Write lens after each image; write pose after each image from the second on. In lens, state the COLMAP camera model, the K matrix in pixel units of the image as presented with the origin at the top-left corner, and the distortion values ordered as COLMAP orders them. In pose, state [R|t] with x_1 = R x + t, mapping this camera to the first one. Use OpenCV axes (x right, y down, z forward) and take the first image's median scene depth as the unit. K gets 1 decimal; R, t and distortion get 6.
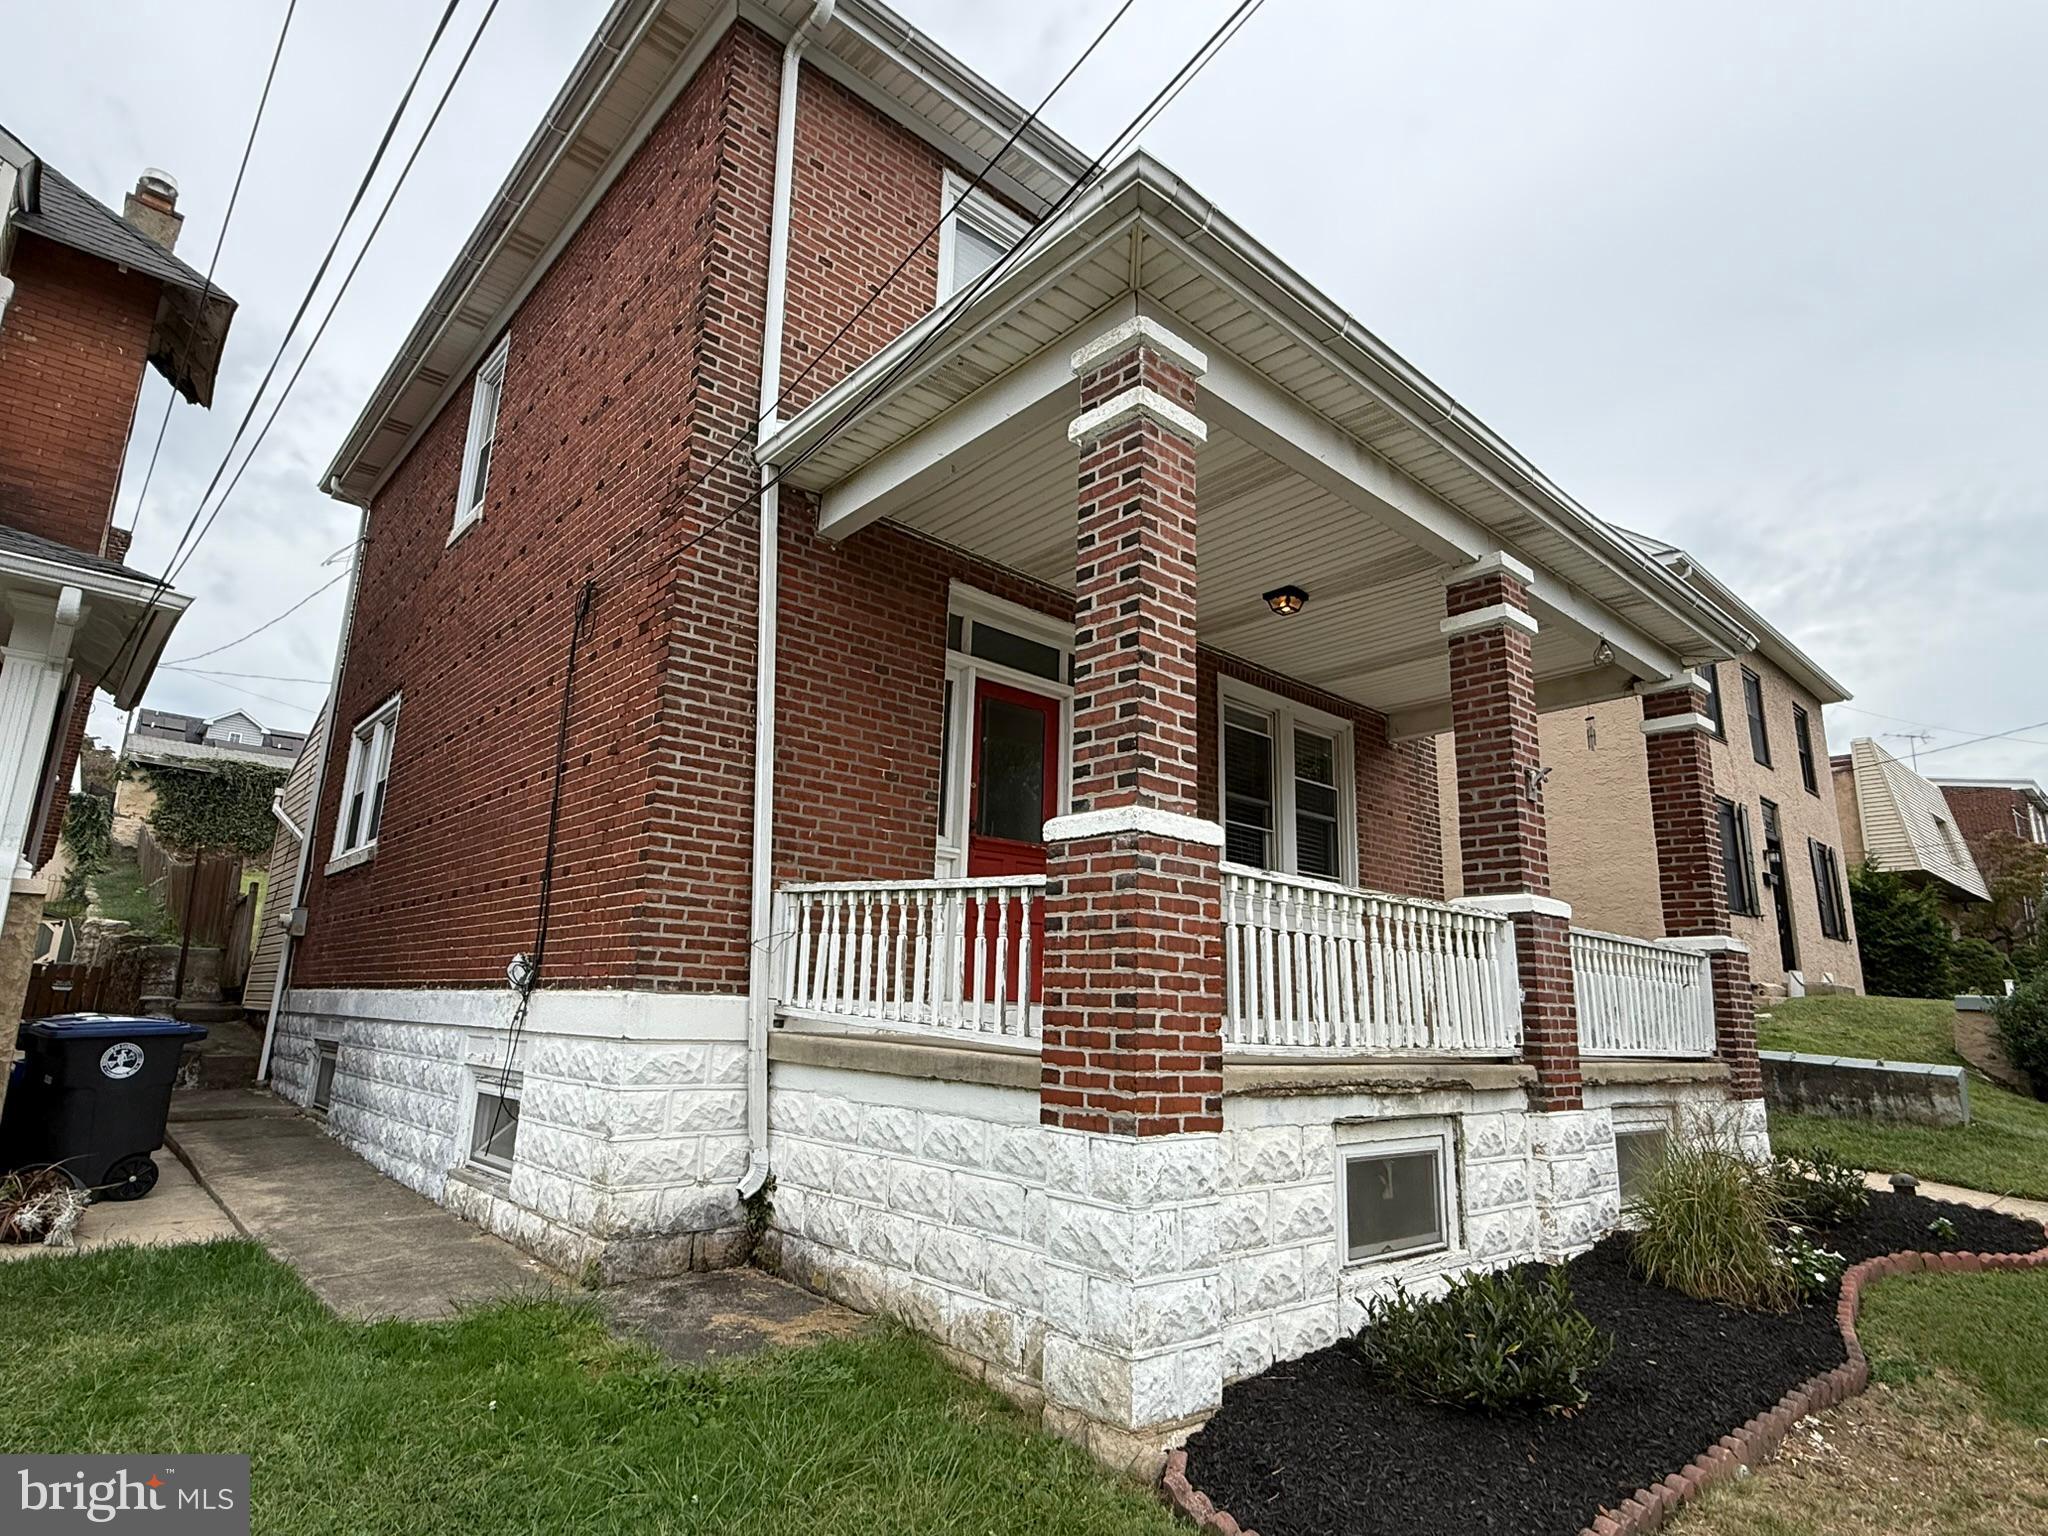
lens RADIAL K [[1094.1, 0, 1024.0], [0, 1094.1, 768.0], [0, 0, 1]] dist [0.001326, 0.000009]
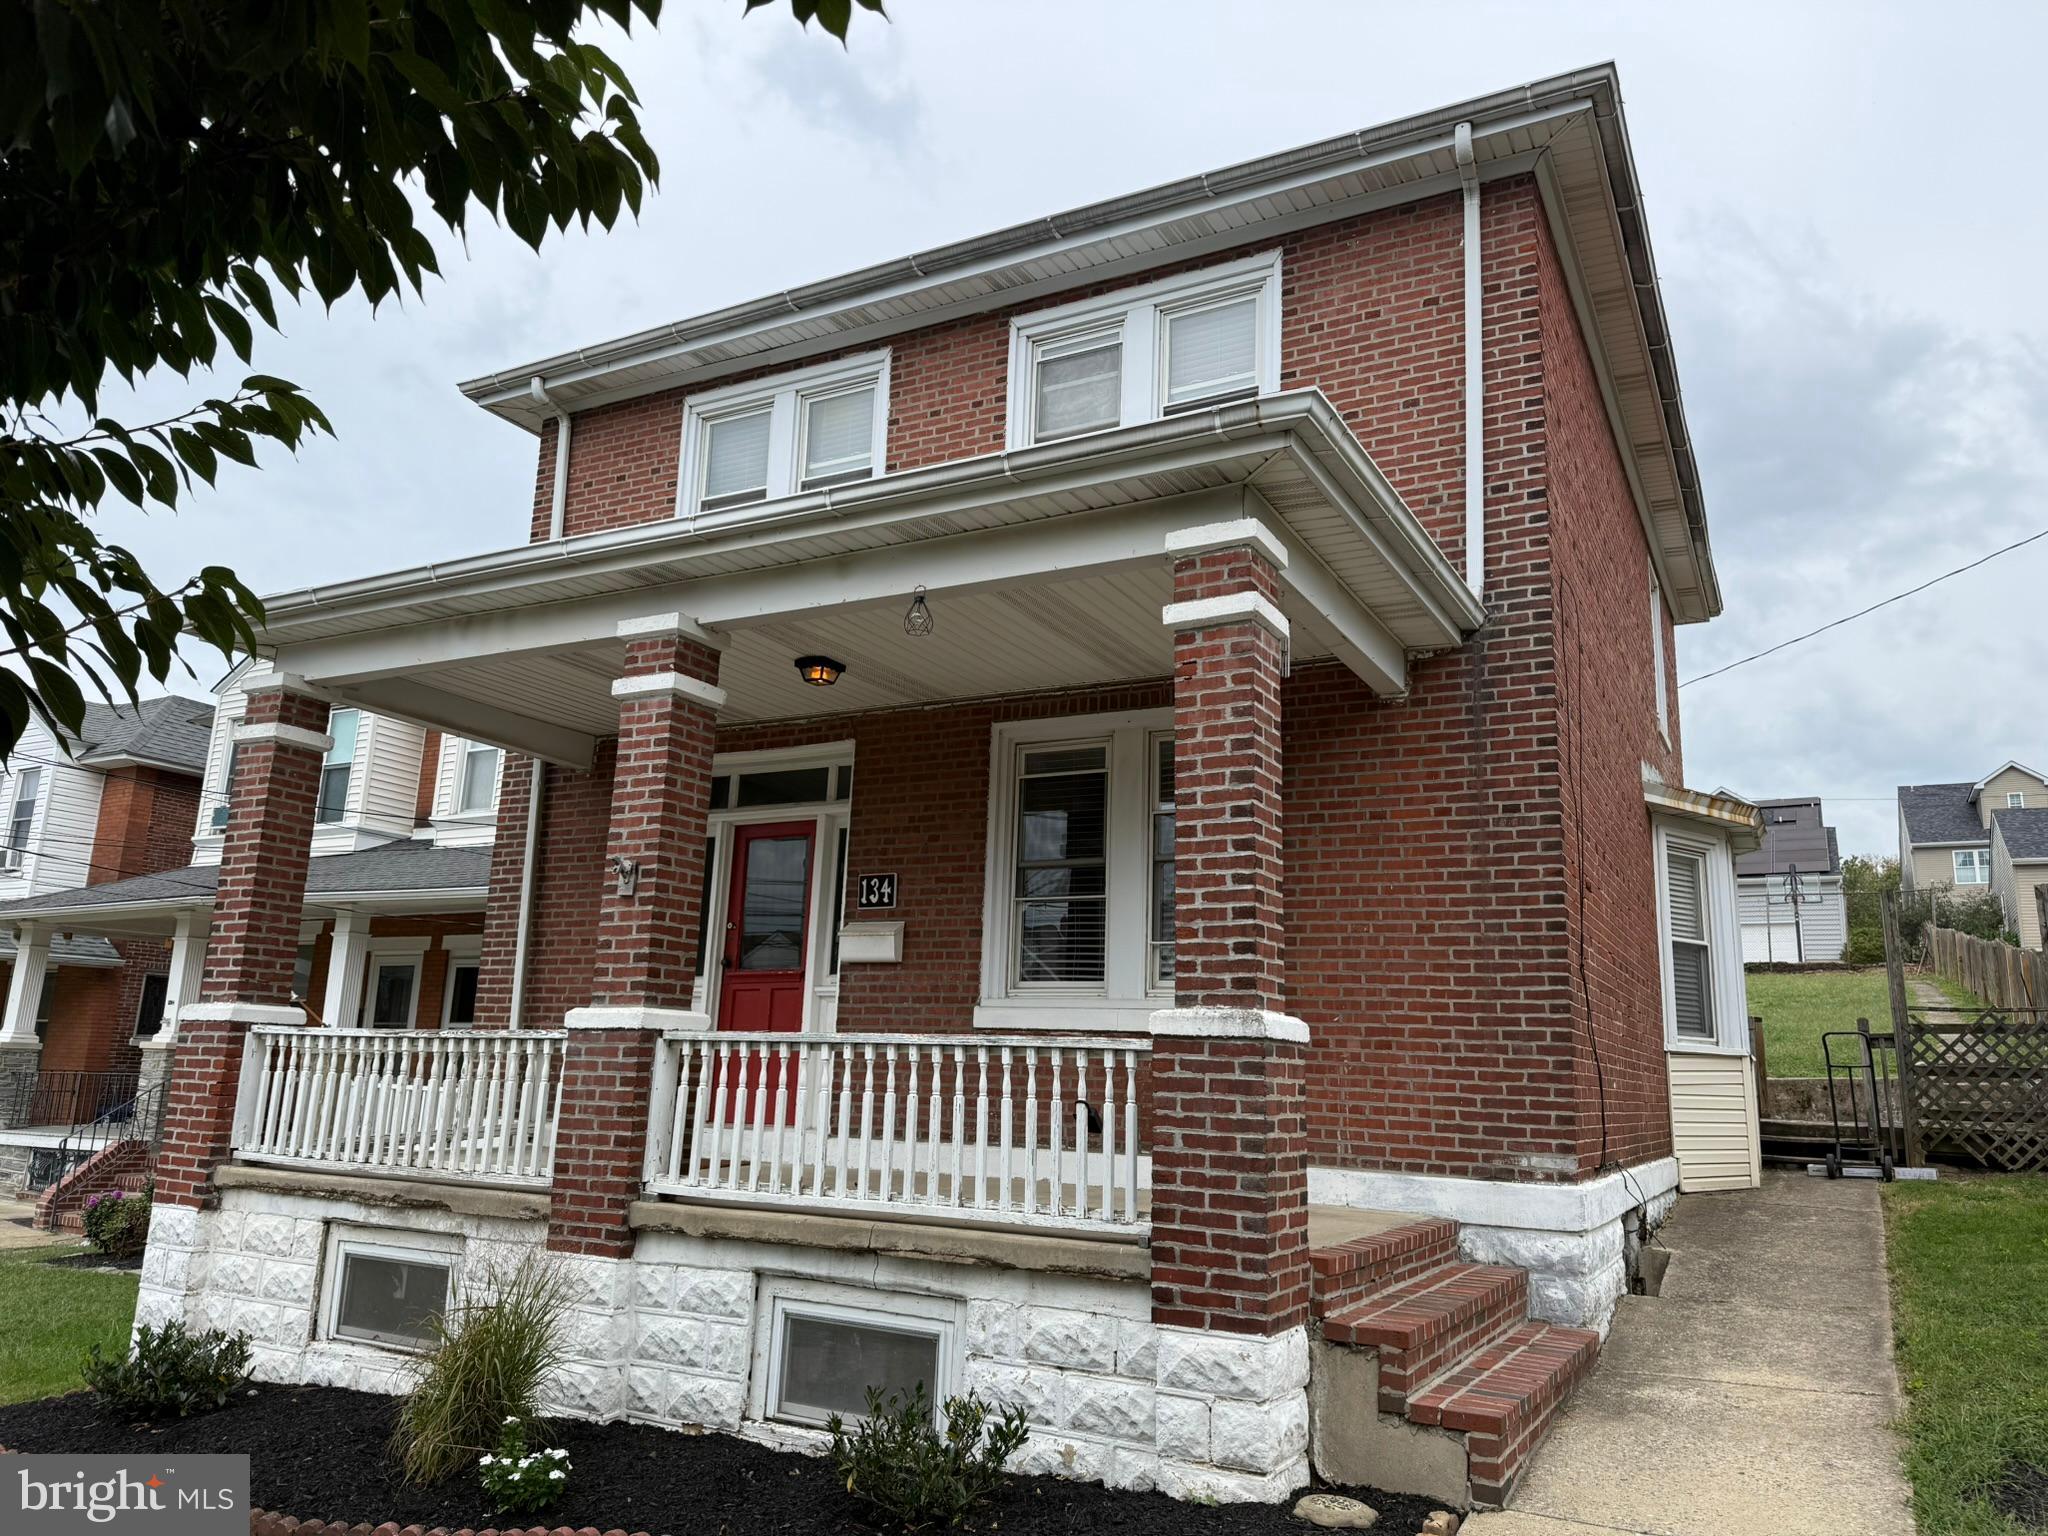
lens RADIAL K [[1427.8, 0, 1037.3], [0, 1427.8, 761.3], [0, 0, 1]] dist [0.134533, -0.218467]
pose [[0.339289, -0.223165, -0.913827, 1.825778], [0.187714, 0.967976, -0.166693, 0.198821], [0.921763, -0.114981, 0.370314, 0.976410]]
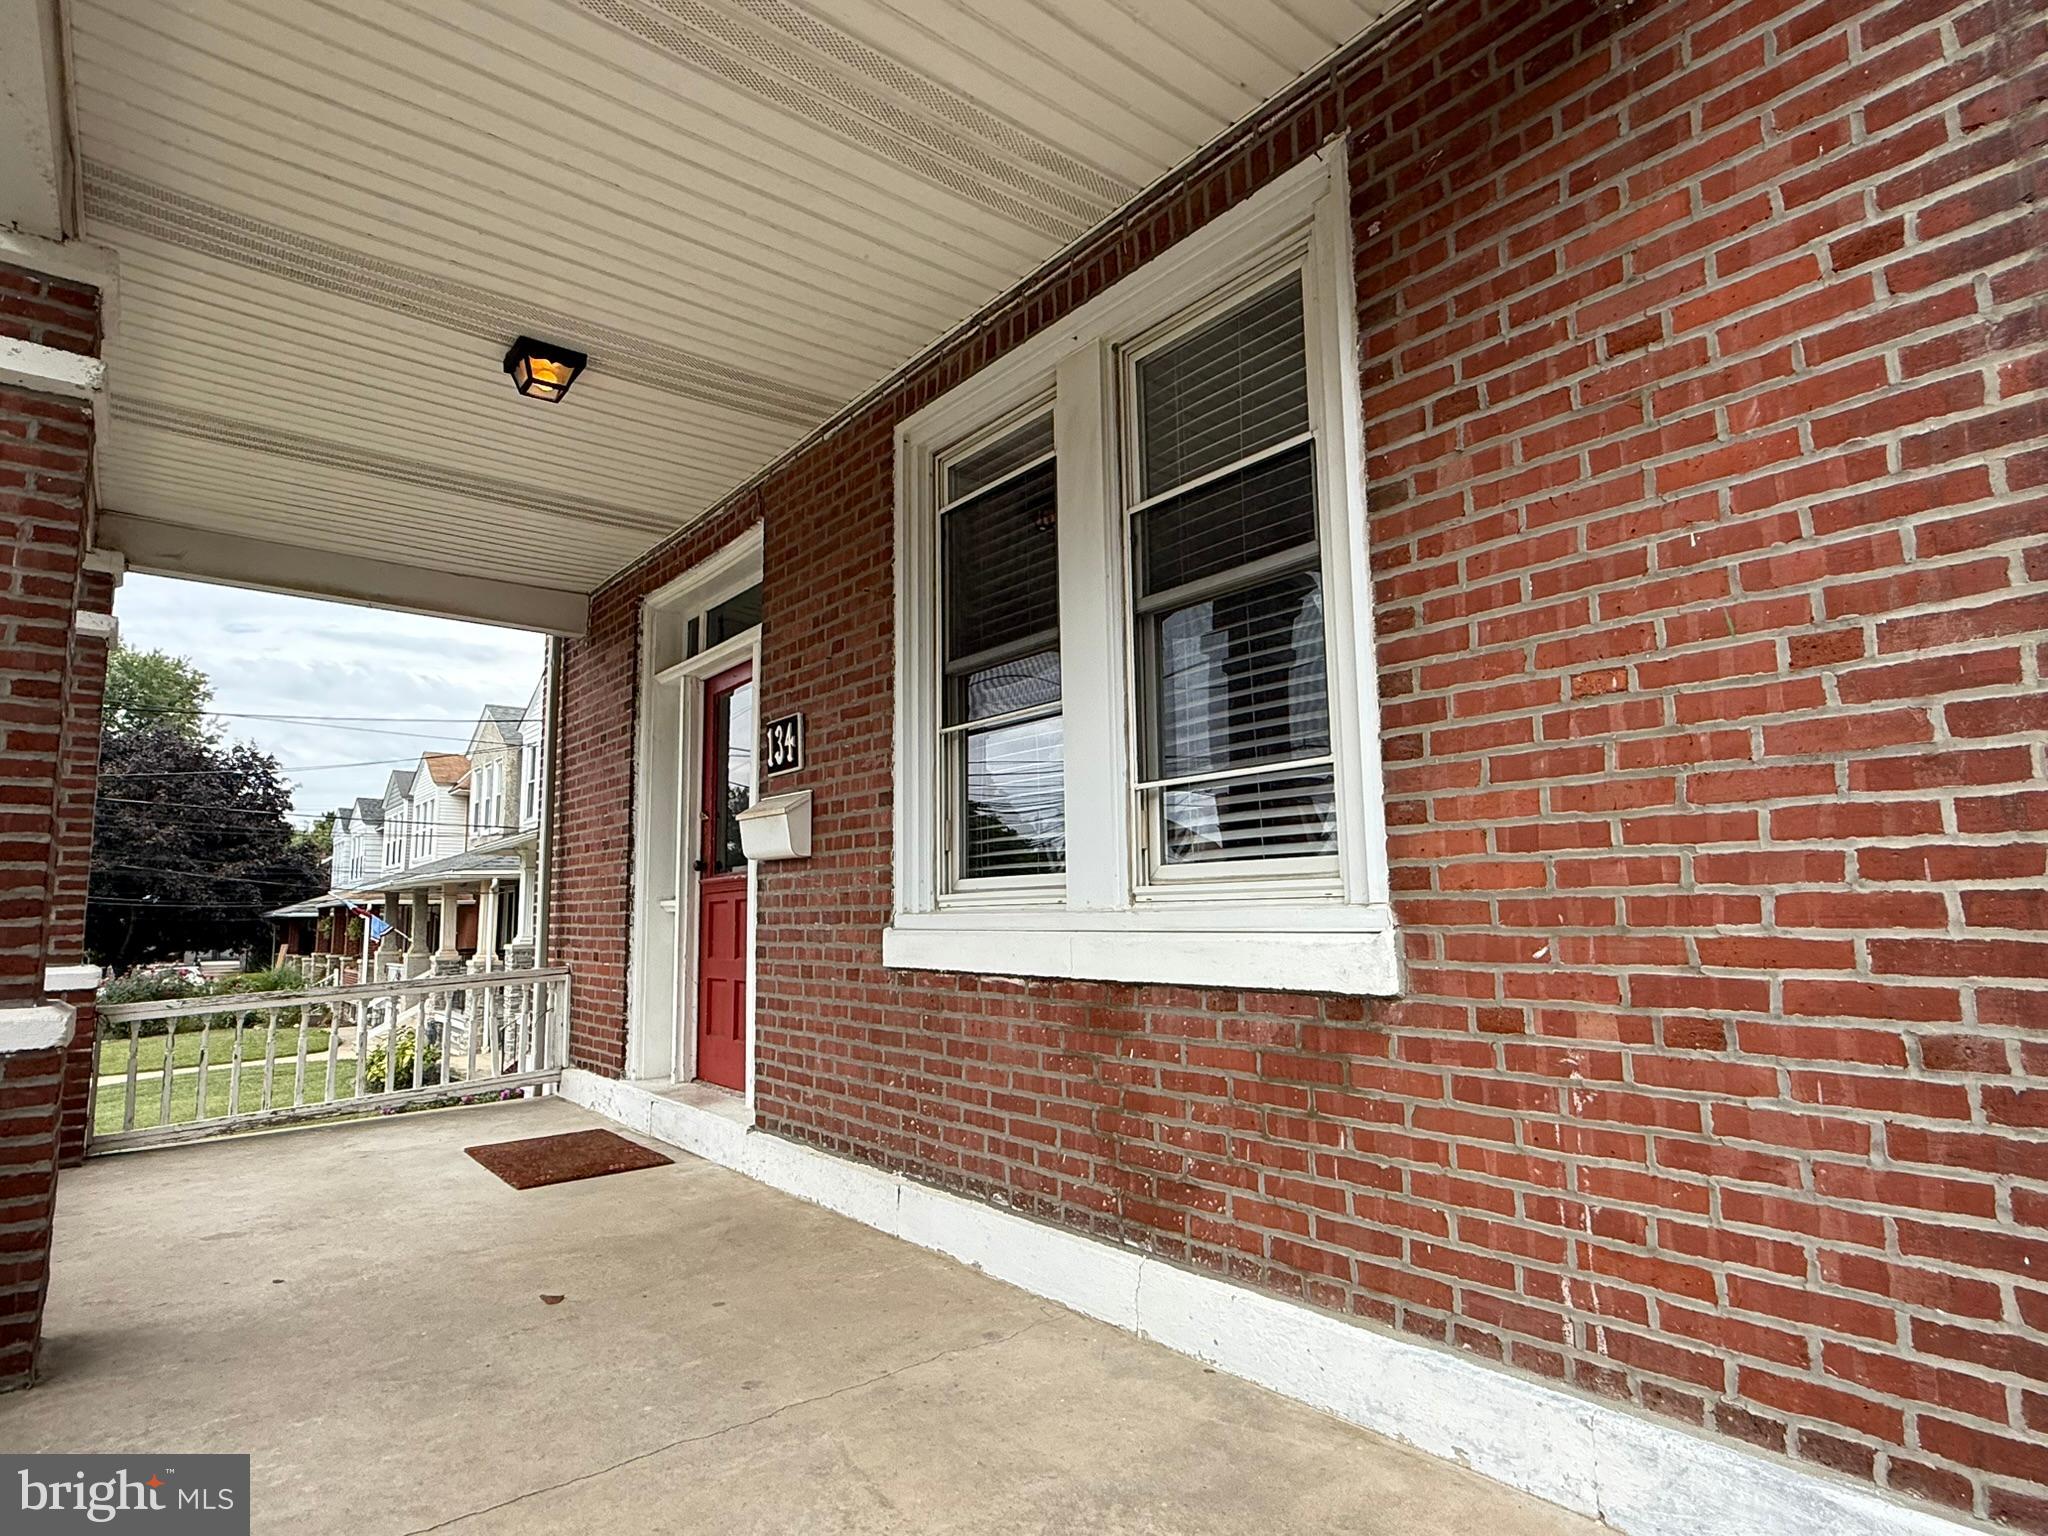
lens RADIAL K [[1101.6, 0, 1024.0], [0, 1101.6, 776.2], [0, 0, 1]] dist [-0.000539, -0.000386]
pose [[-0.058444, -0.156123, -0.986007, 0.956444], [0.234170, 0.957994, -0.165567, 0.226993], [0.970437, -0.240570, -0.019429, 1.598141]]
